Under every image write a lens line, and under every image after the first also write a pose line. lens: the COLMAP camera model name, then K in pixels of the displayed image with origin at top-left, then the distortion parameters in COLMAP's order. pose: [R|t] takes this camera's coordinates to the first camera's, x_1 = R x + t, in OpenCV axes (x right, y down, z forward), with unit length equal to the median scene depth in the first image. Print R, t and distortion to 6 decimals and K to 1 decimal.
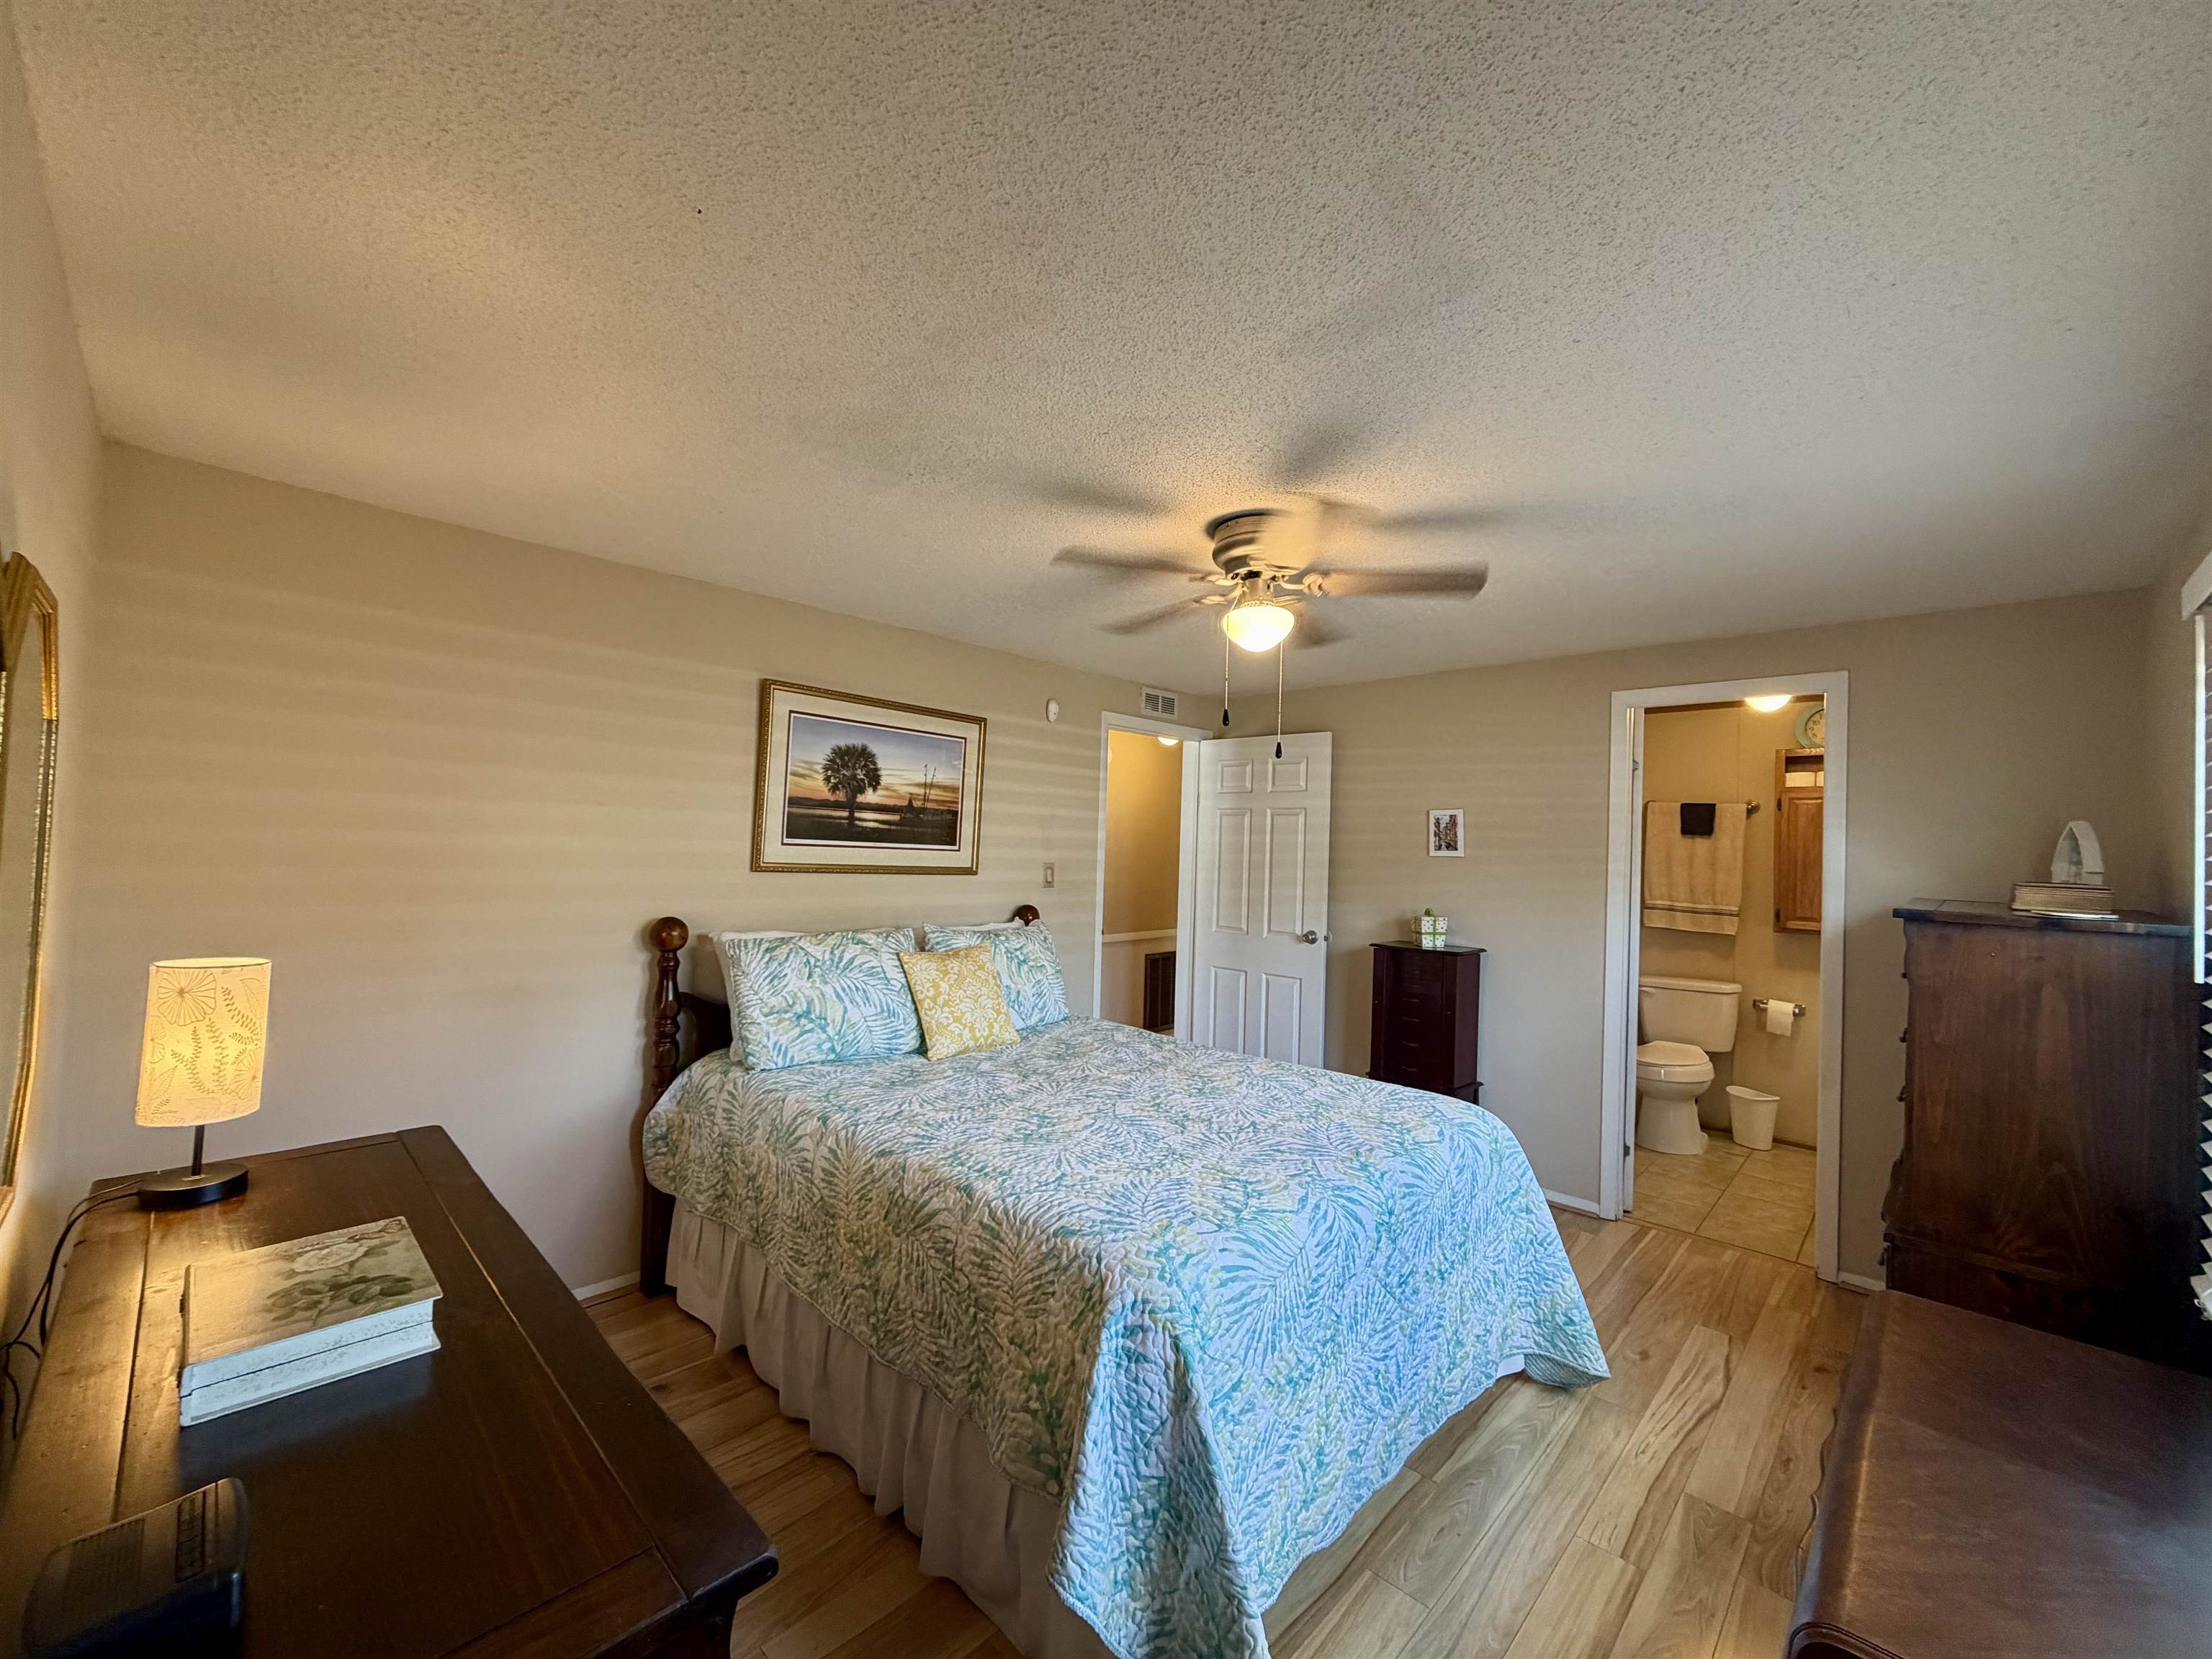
lens RADIAL K [[887.0, 0, 1107.6], [0, 887.0, 821.4], [0, 0, 1]] dist [0.005083, -0.000533]
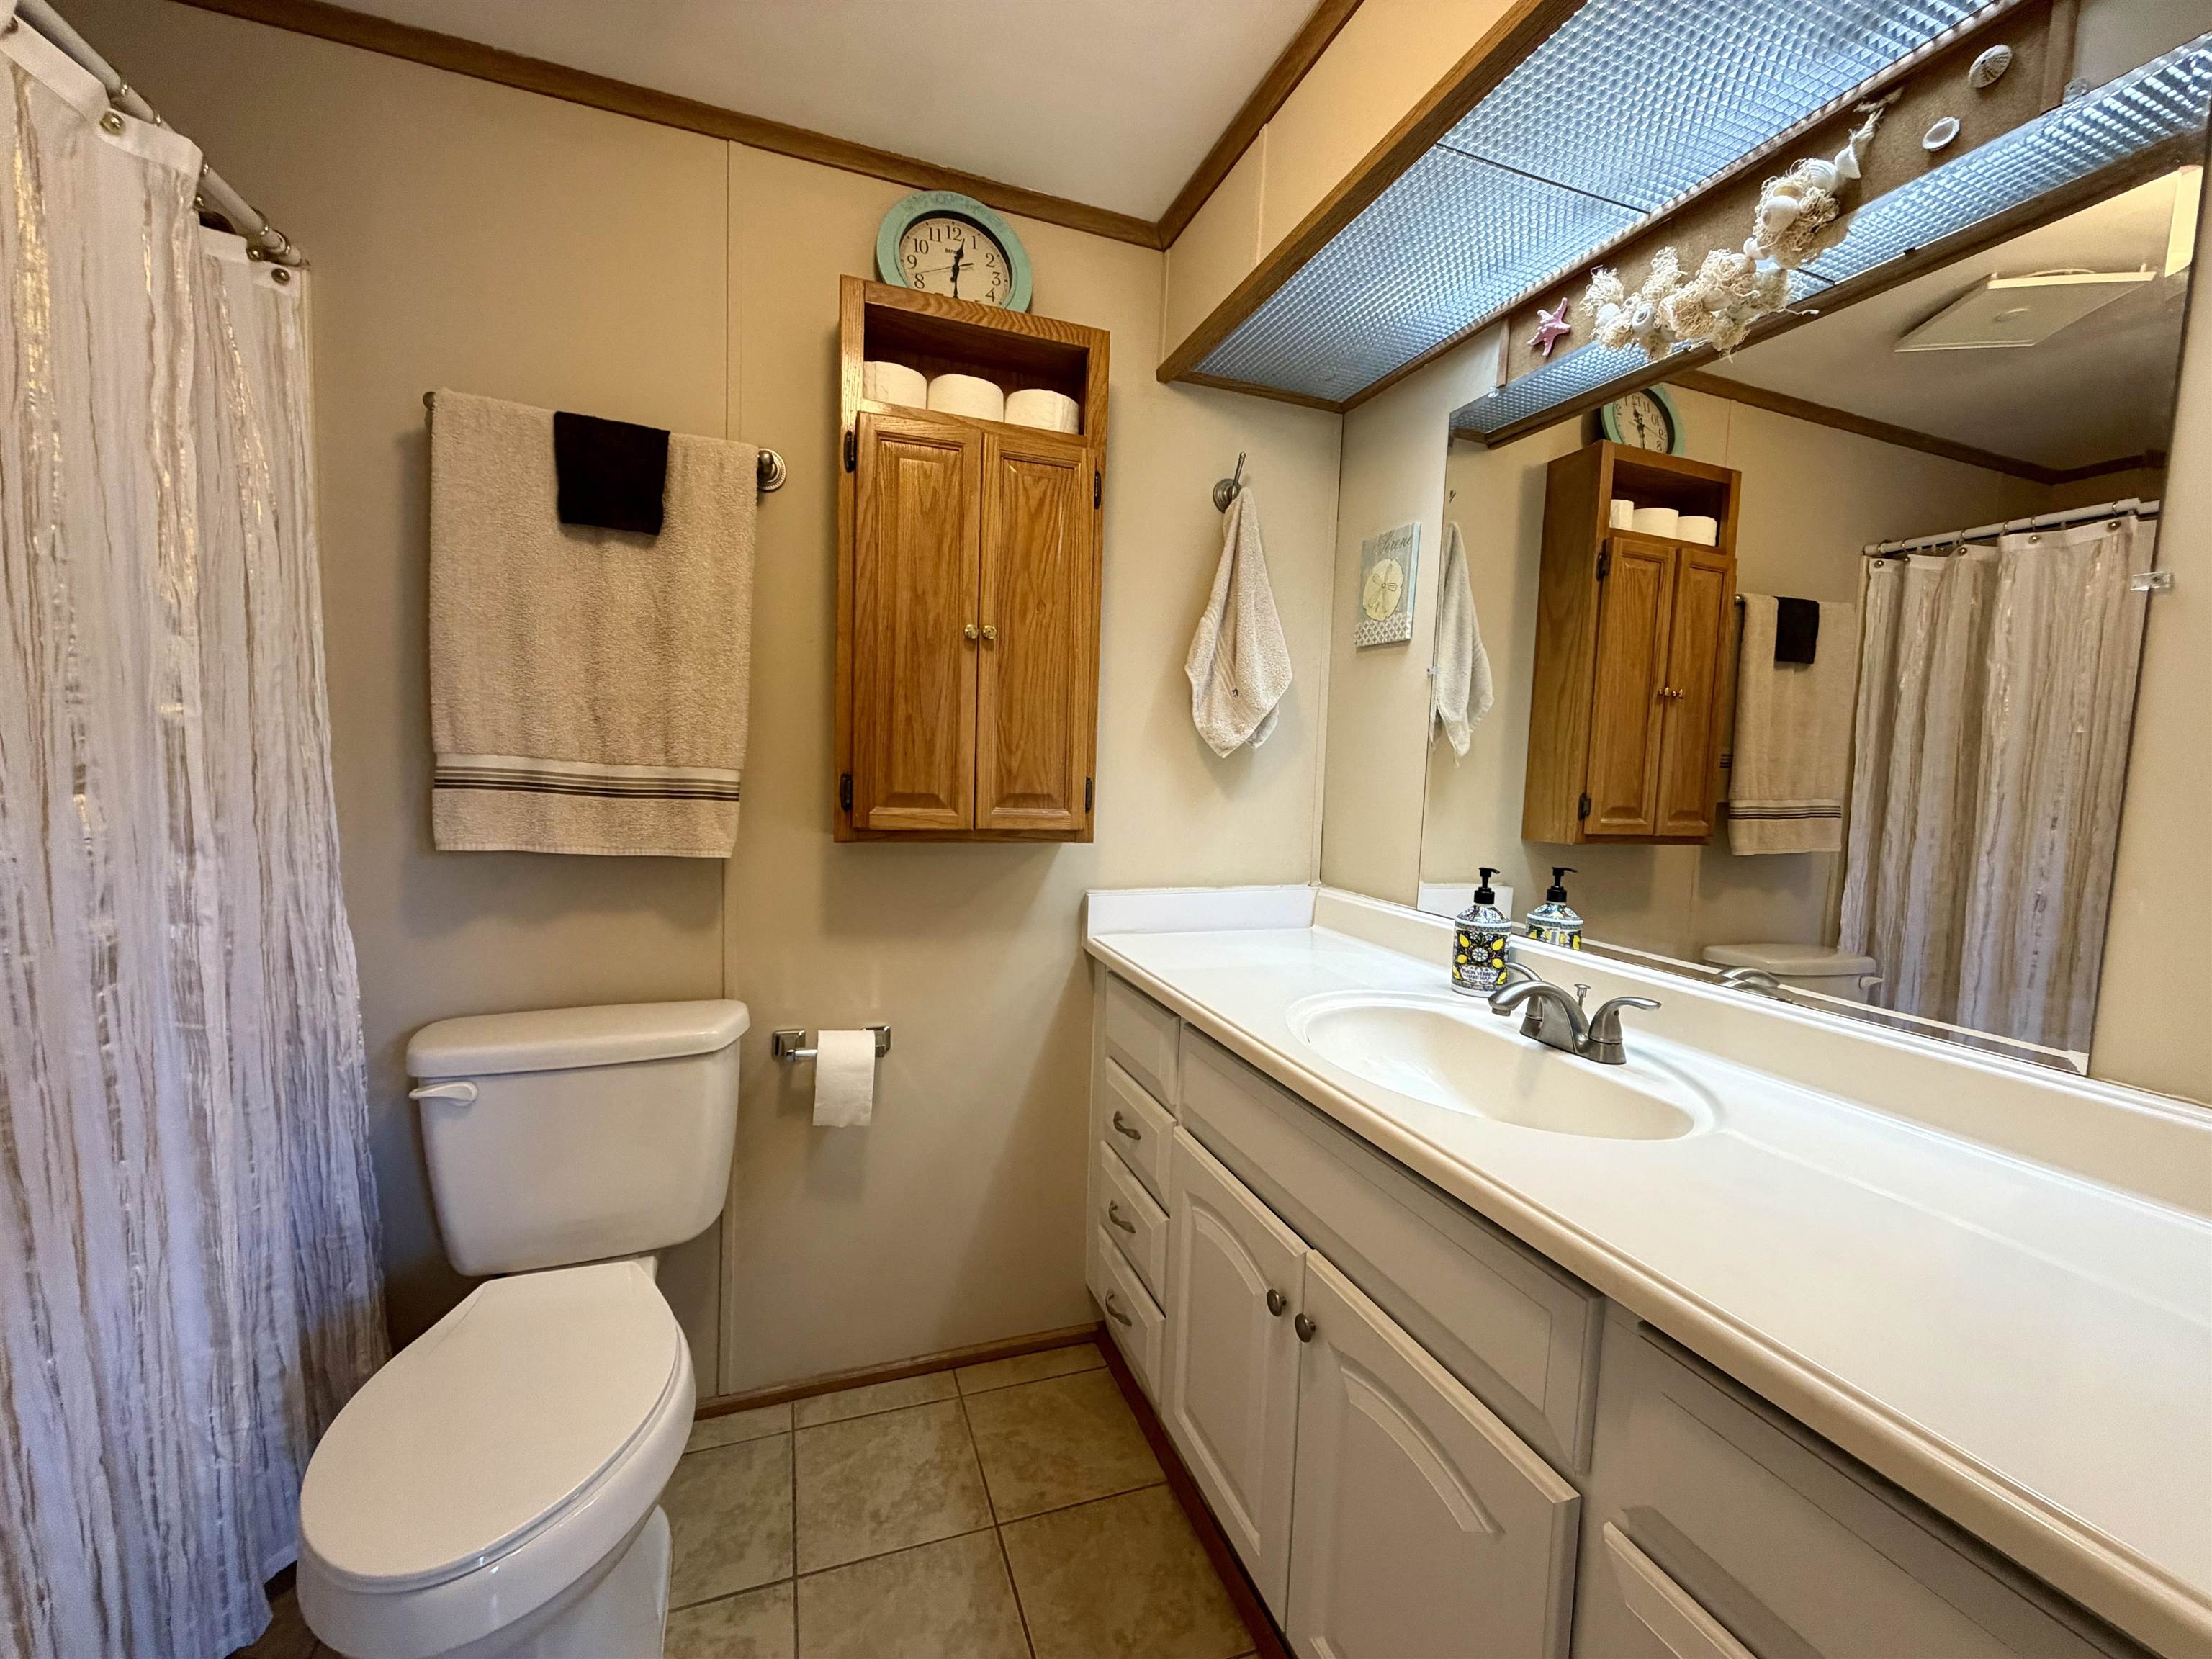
lens RADIAL K [[887.0, 0, 1105.9], [0, 887.0, 831.2], [0, 0, 1]] dist [0.005083, -0.000533]
pose [[0.445079, -0.087553, 0.891201, 0.270452], [-0.049055, 0.991331, 0.121889, 0.040581], [-0.894147, -0.097968, 0.436925, 0.416071]]
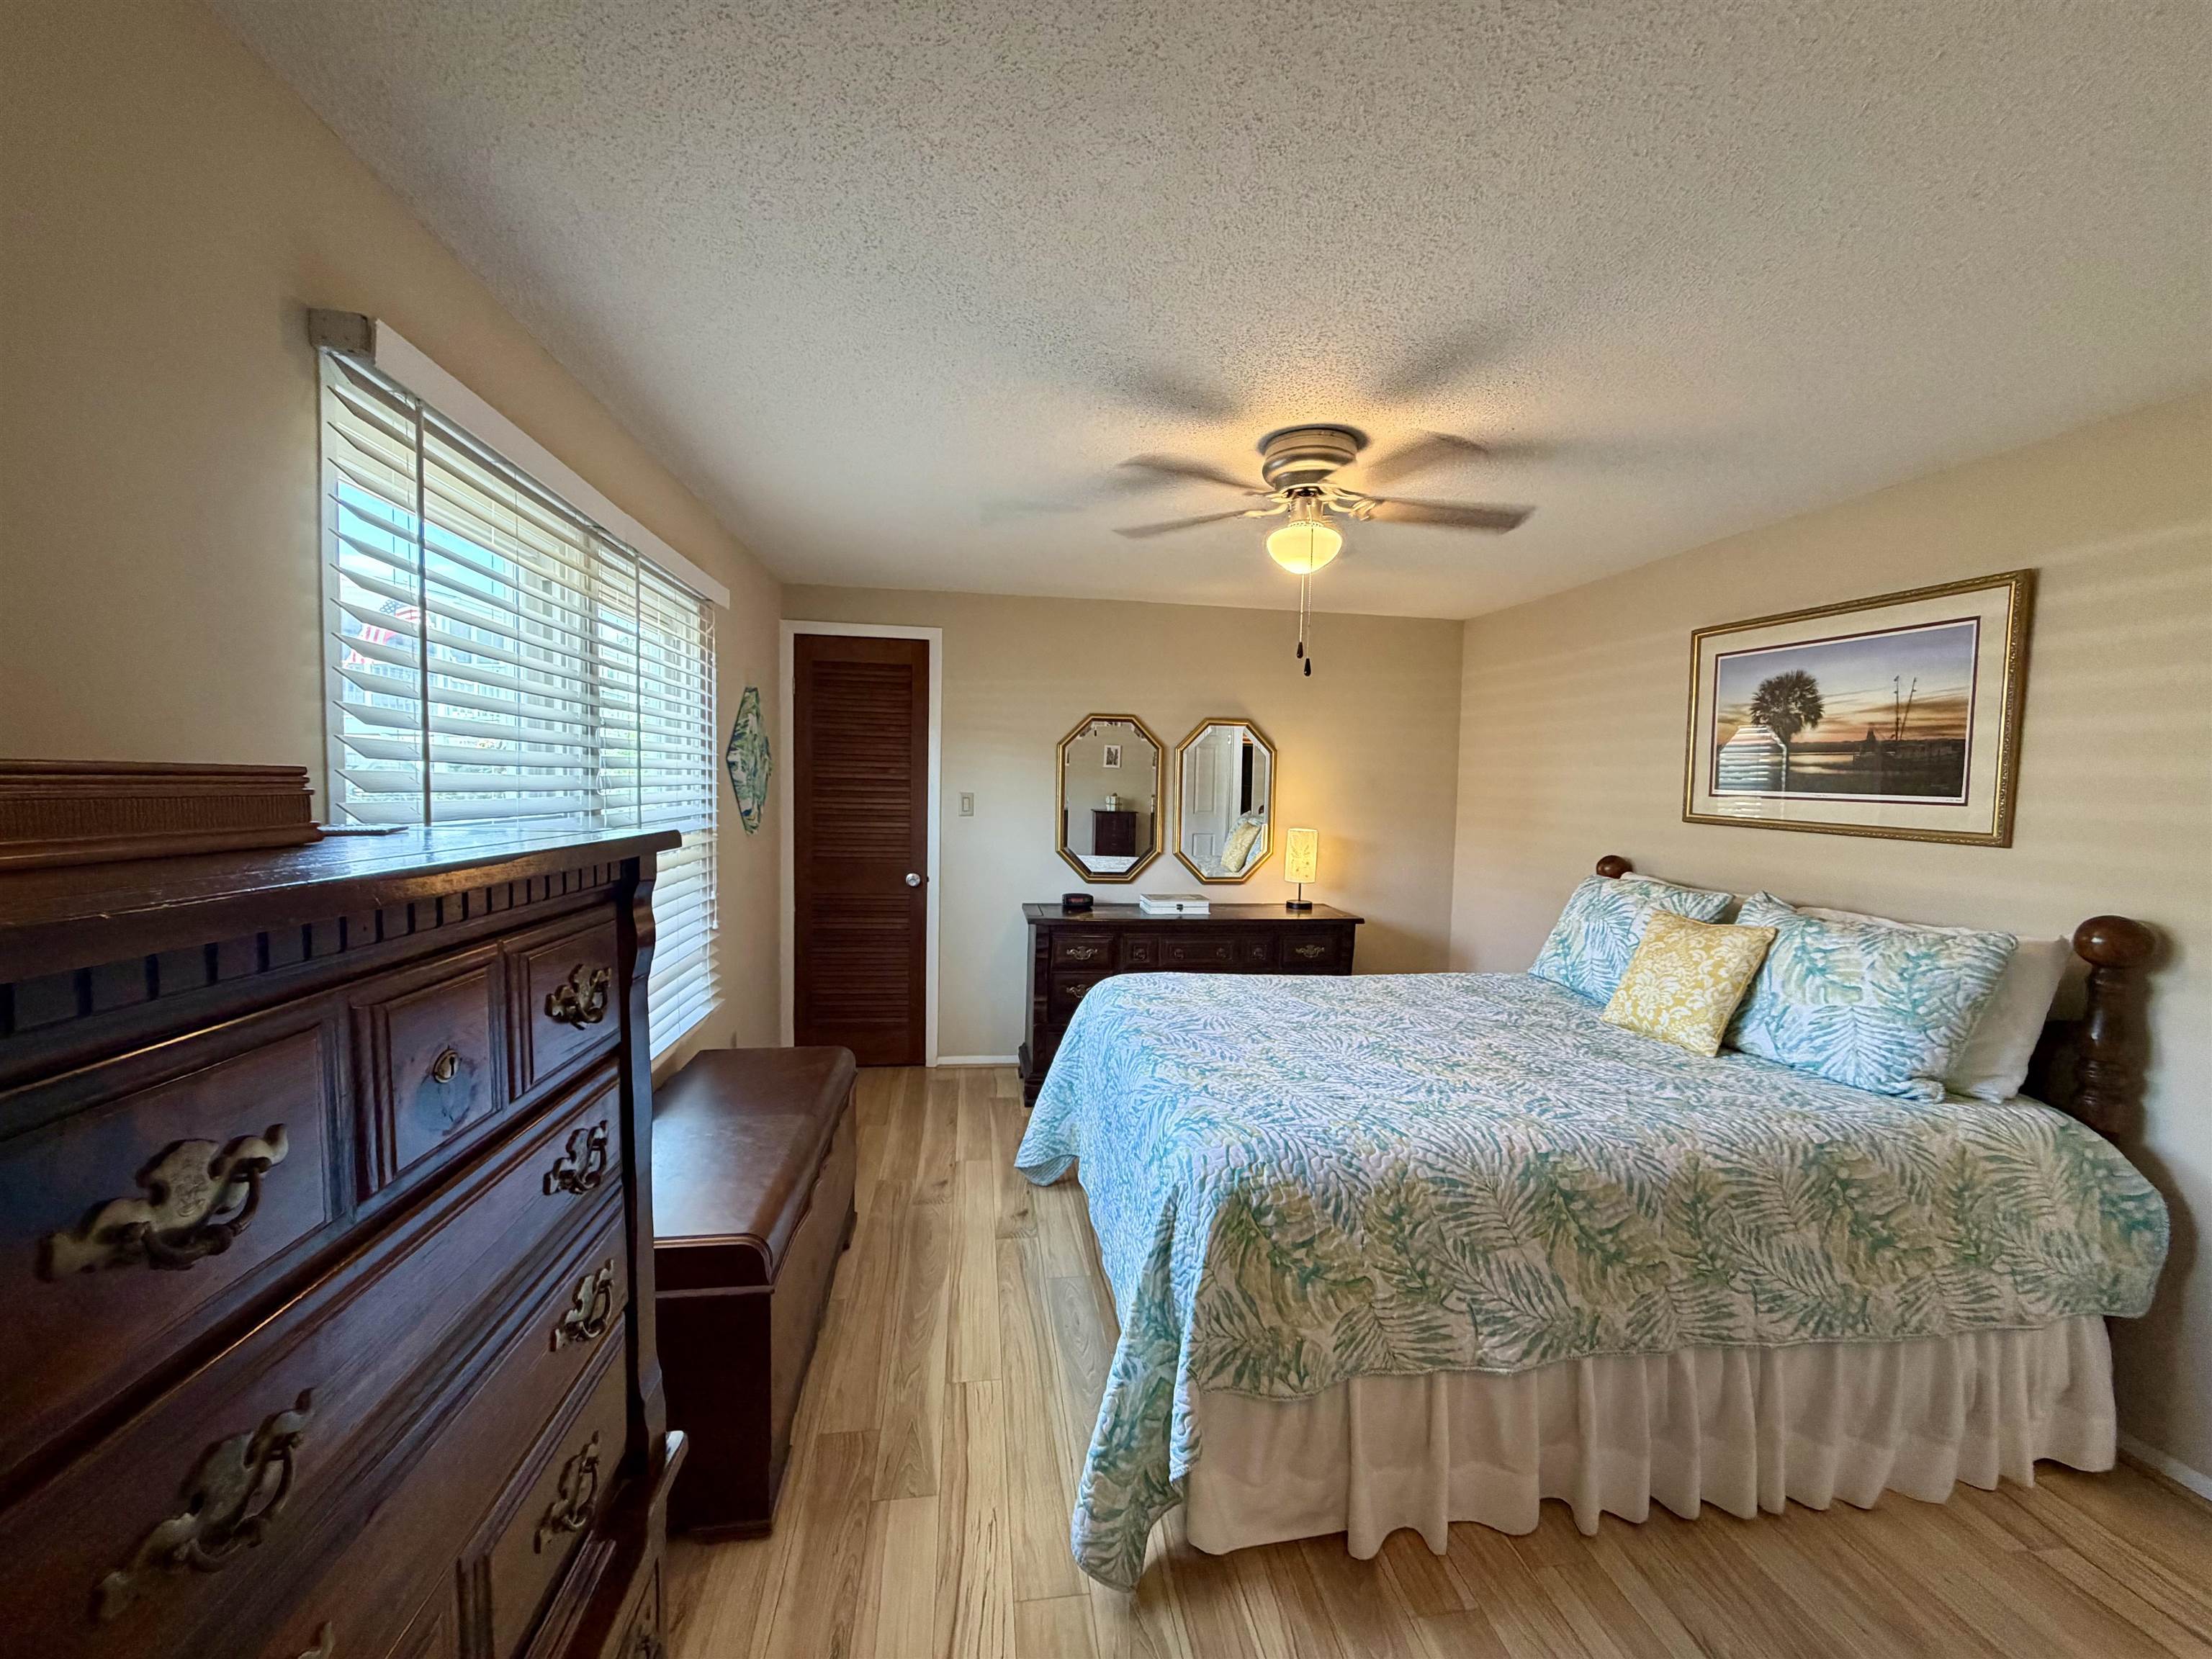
lens RADIAL K [[887.0, 0, 1106.4], [0, 887.0, 826.5], [0, 0, 1]] dist [0.005083, -0.000533]
pose [[-0.606650, -0.009418, -0.794913, 0.796514], [-0.026748, 0.999605, 0.008570, 0.068654], [0.794519, 0.026462, -0.606663, 1.067075]]
